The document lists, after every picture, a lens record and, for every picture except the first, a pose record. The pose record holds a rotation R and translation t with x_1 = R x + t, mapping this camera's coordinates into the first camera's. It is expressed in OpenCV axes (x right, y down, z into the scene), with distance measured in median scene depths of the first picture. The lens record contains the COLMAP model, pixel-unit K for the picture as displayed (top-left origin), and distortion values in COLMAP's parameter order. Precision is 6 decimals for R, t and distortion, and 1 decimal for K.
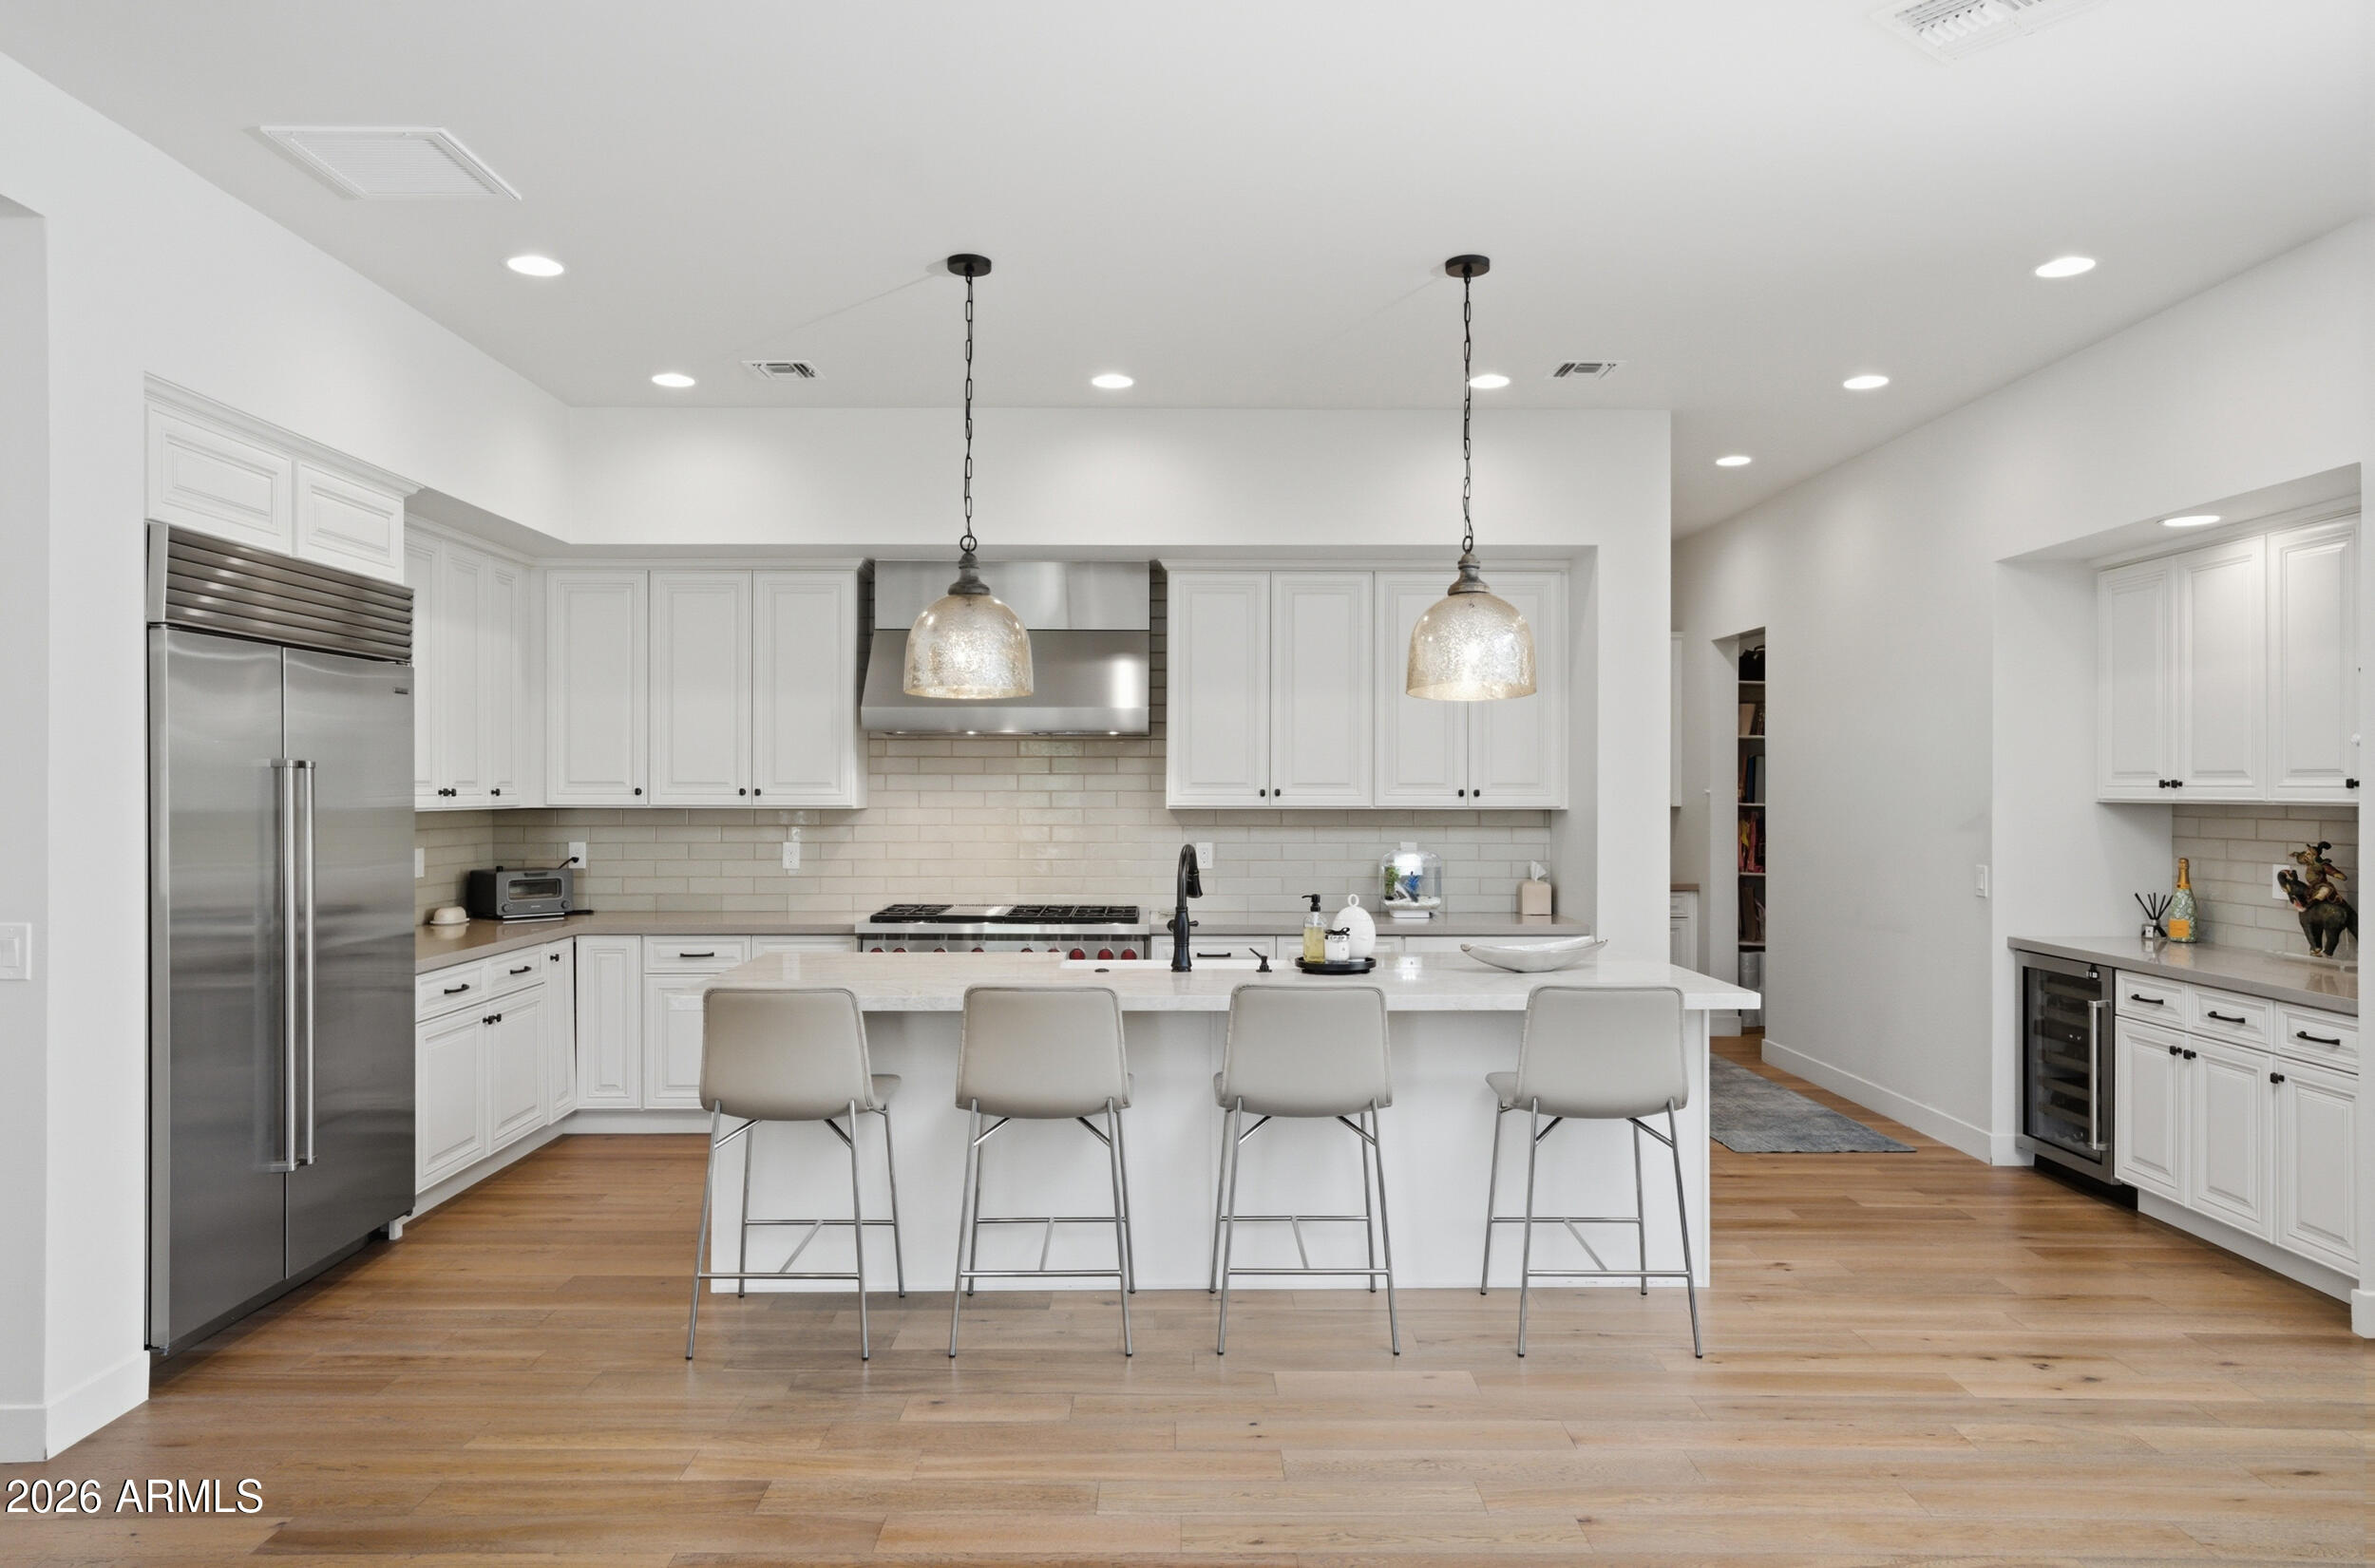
lens RADIAL K [[1193.3, 0, 1178.5], [0, 1193.3, 795.3], [0, 0, 1]] dist [0.003083, -0.000152]
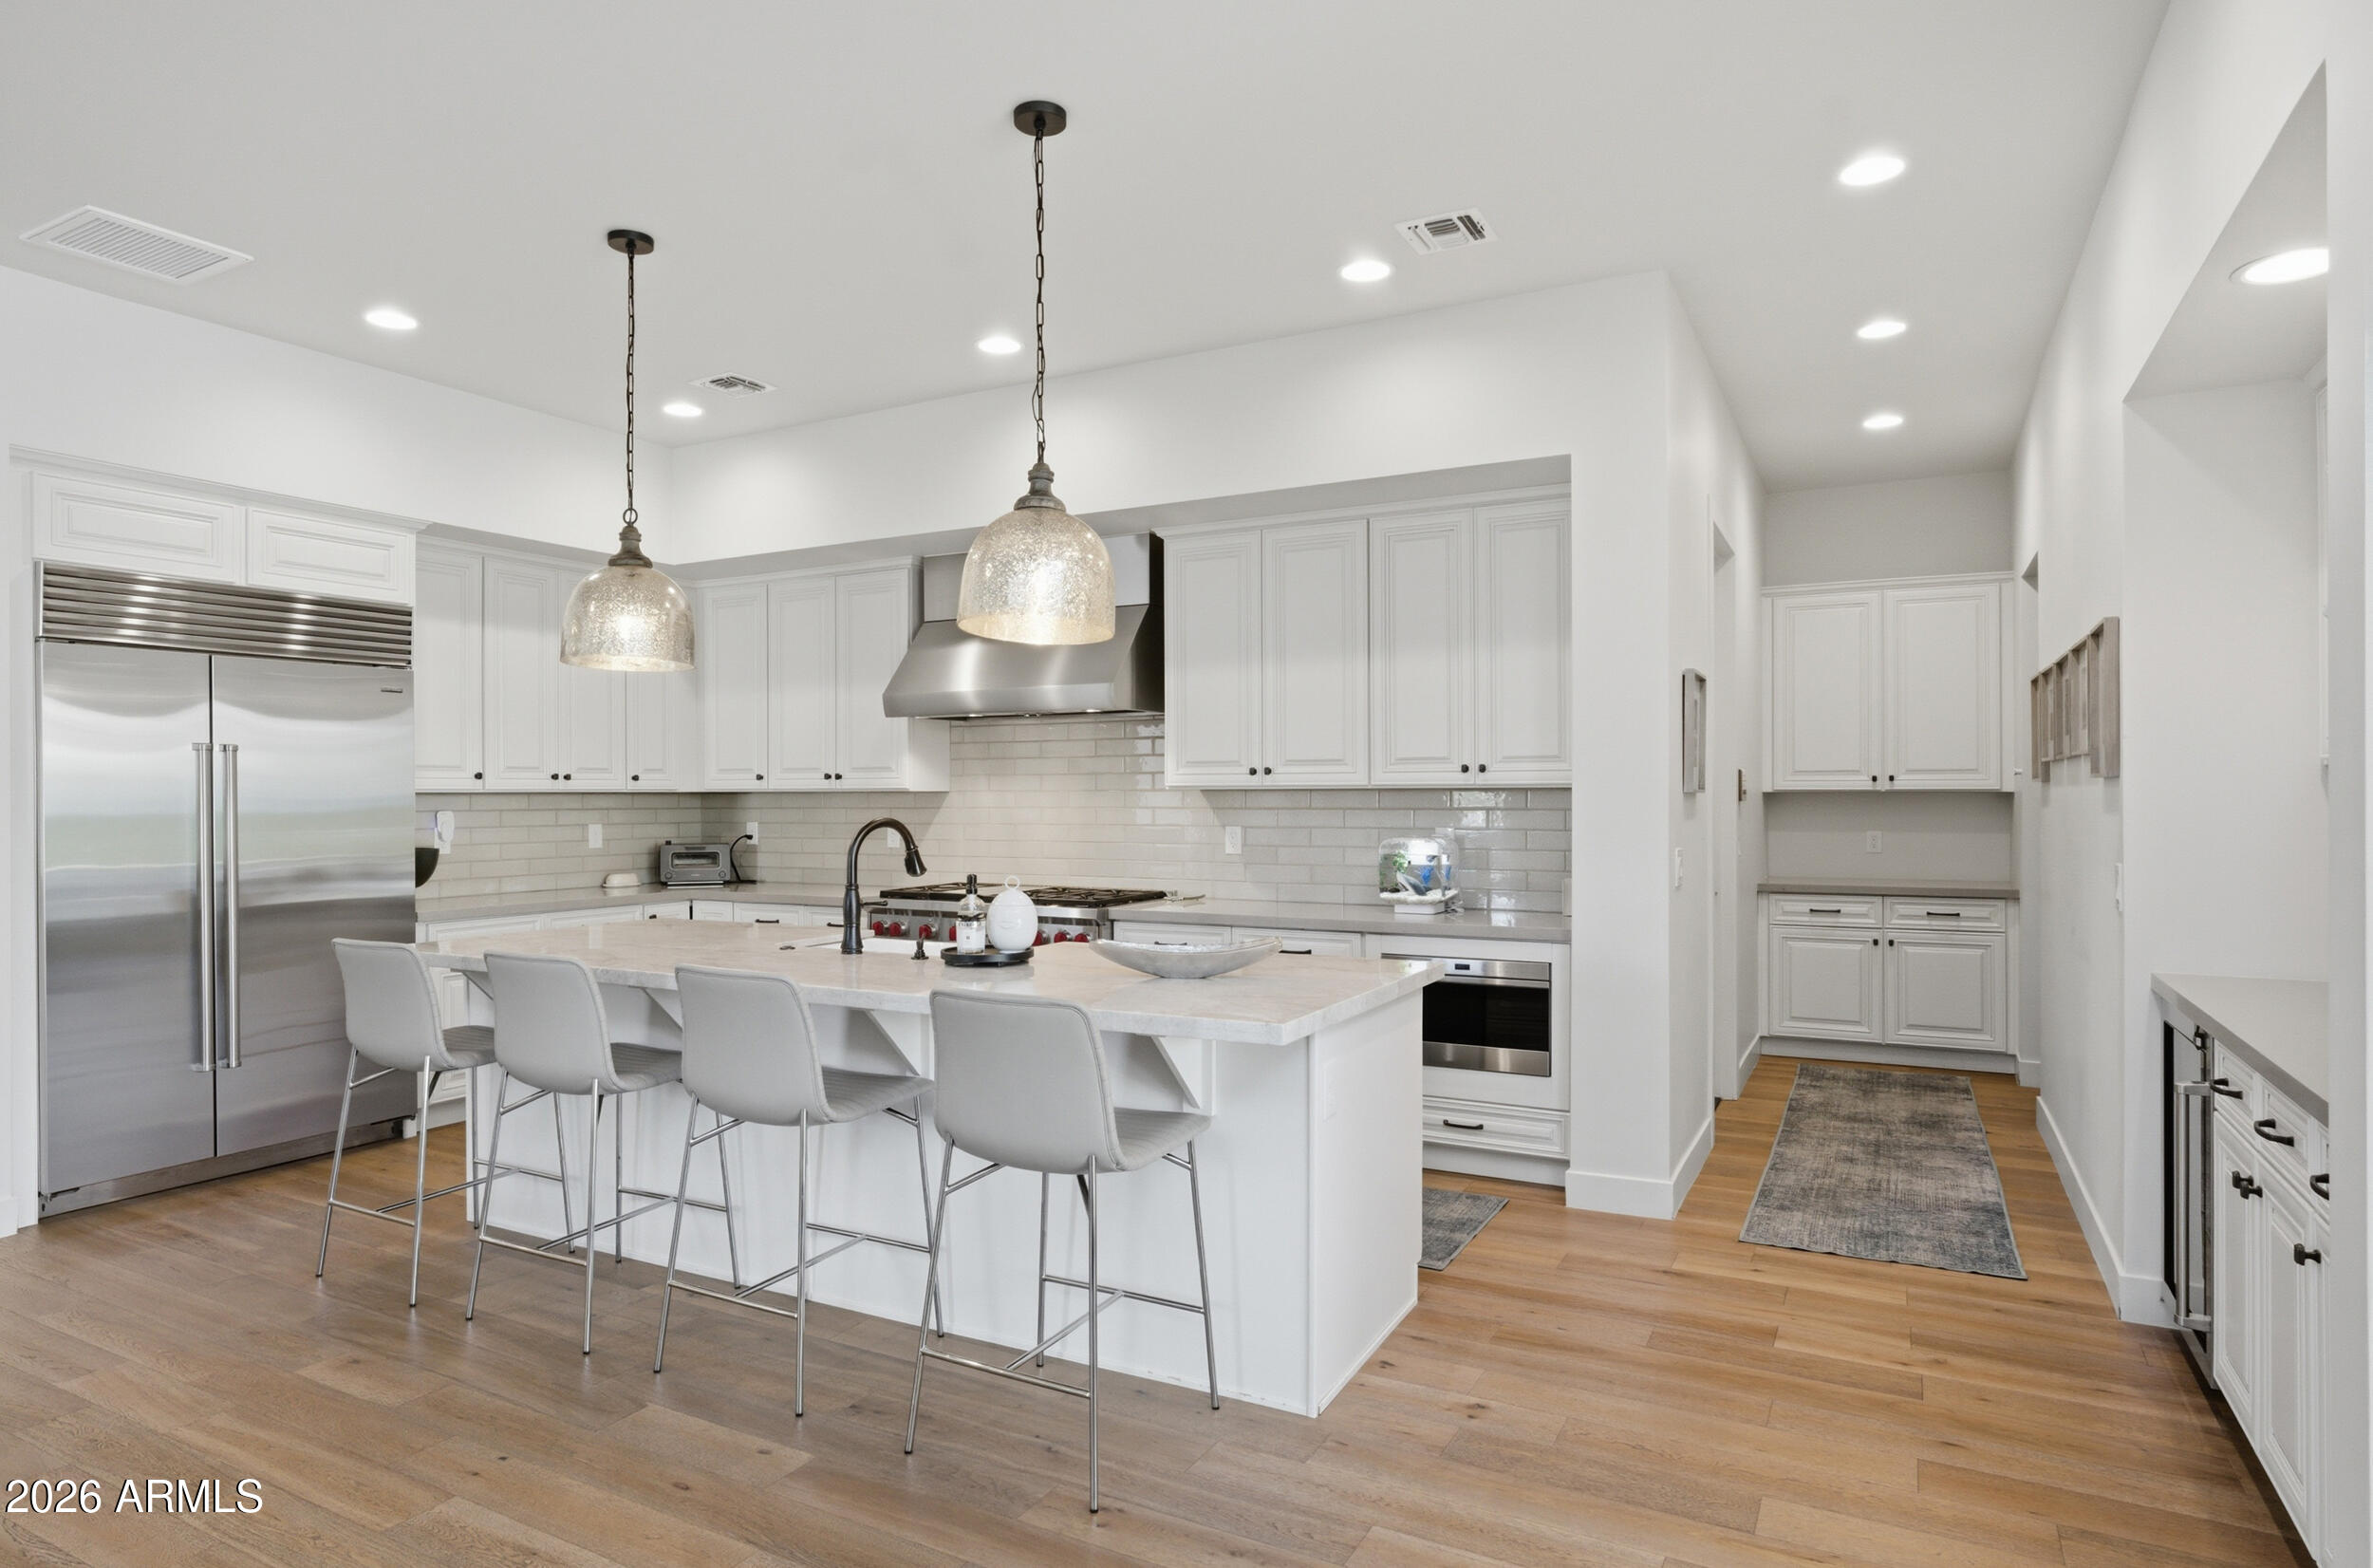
lens RADIAL K [[1110.9, 0, 1186.5], [0, 1110.9, 794.2], [0, 0, 1]] dist [-0.010410, 0.001200]
pose [[0.916174, -0.003679, -0.400764, 0.417792], [0.004109, 0.999992, 0.000213, 0.017199], [0.400759, -0.001842, 0.916182, 0.221632]]
